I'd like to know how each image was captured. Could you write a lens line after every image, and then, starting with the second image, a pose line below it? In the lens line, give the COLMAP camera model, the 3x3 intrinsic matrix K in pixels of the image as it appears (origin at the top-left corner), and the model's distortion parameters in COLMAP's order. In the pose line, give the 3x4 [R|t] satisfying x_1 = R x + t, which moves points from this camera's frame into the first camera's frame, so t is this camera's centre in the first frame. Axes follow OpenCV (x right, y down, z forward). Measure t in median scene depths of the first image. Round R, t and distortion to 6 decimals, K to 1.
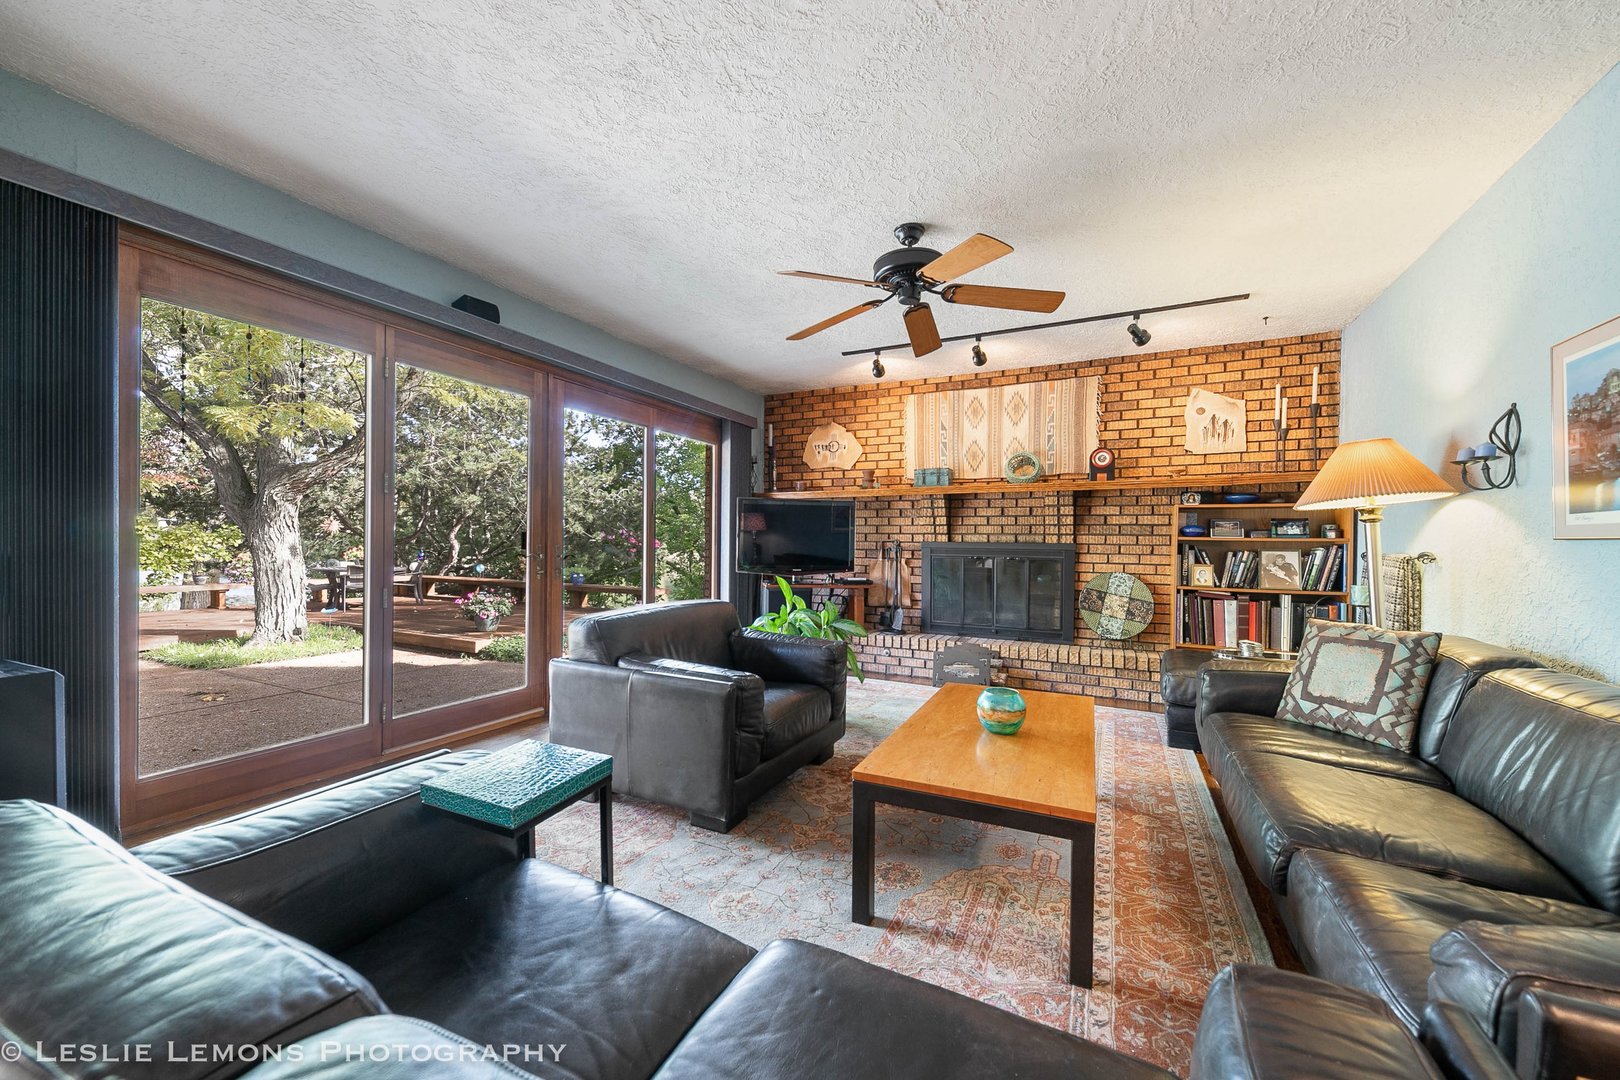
lens RADIAL K [[619.6, 0, 809.1], [0, 619.6, 547.5], [0, 0, 1]] dist [0.022819, -0.011150]
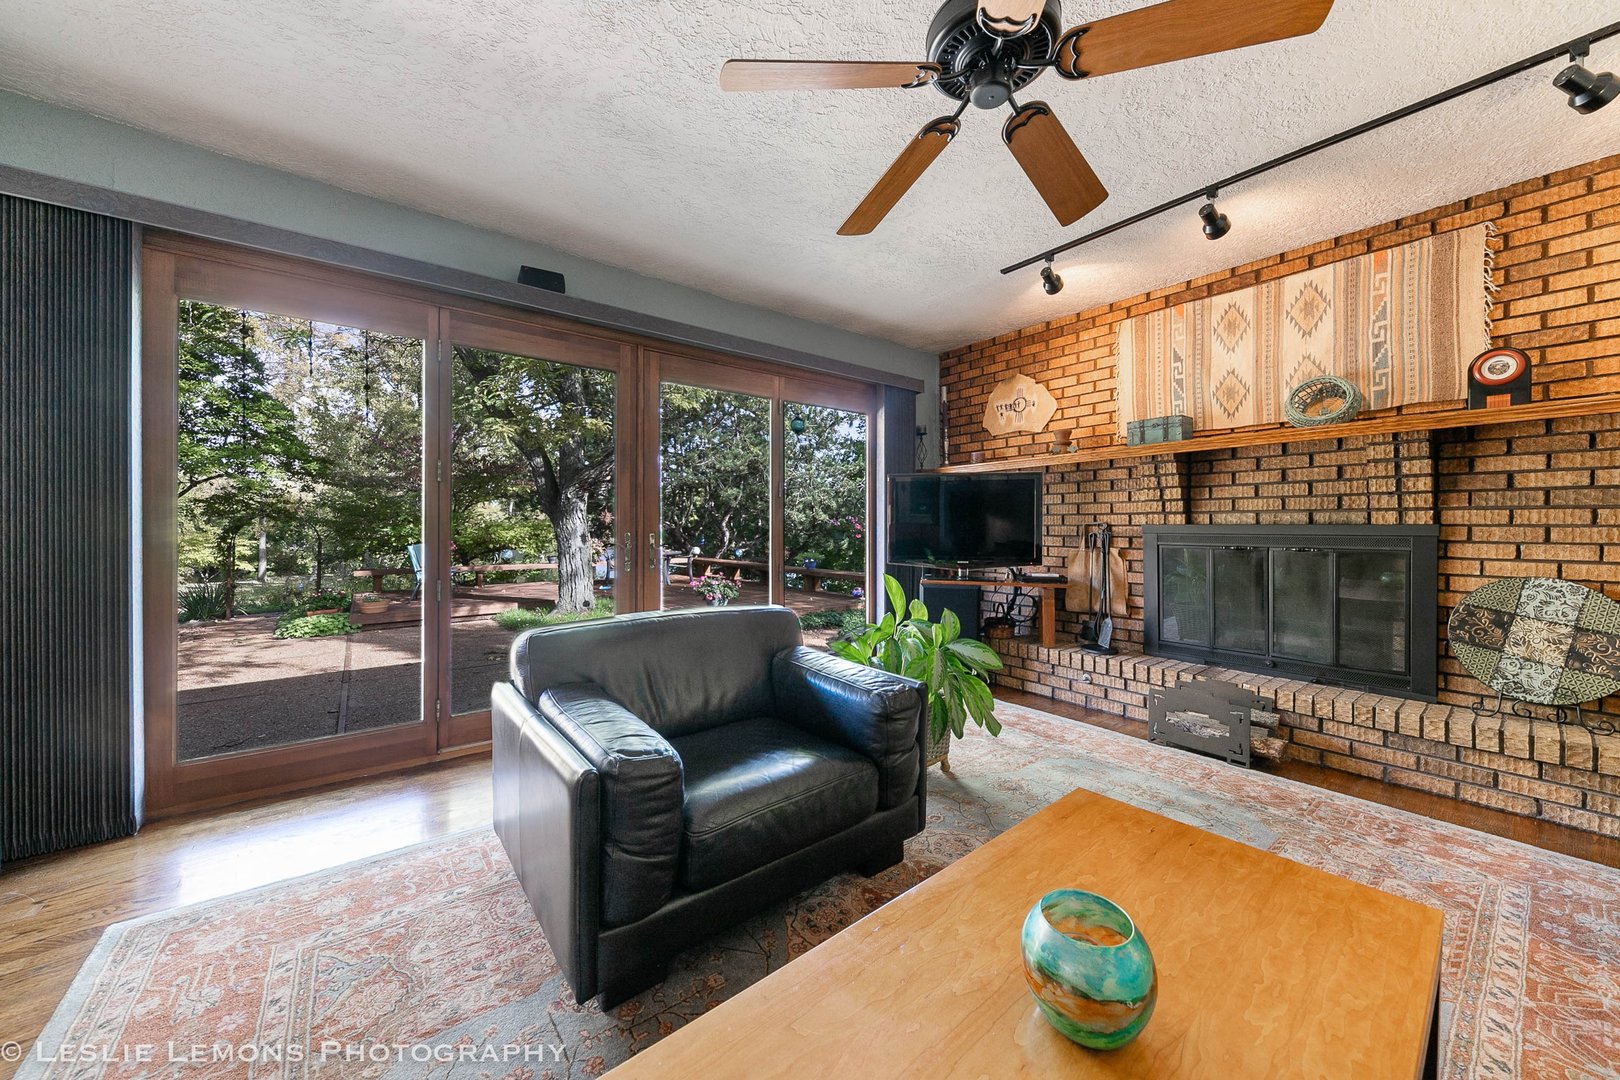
lens RADIAL K [[575.1, 0, 813.6], [0, 575.1, 529.0], [0, 0, 1]] dist [0.014539, -0.007882]
pose [[0.902678, -0.008981, -0.430222, 0.131932], [0.006403, 0.999952, -0.007441, -0.001871], [0.430268, 0.003962, 0.902692, 0.260252]]
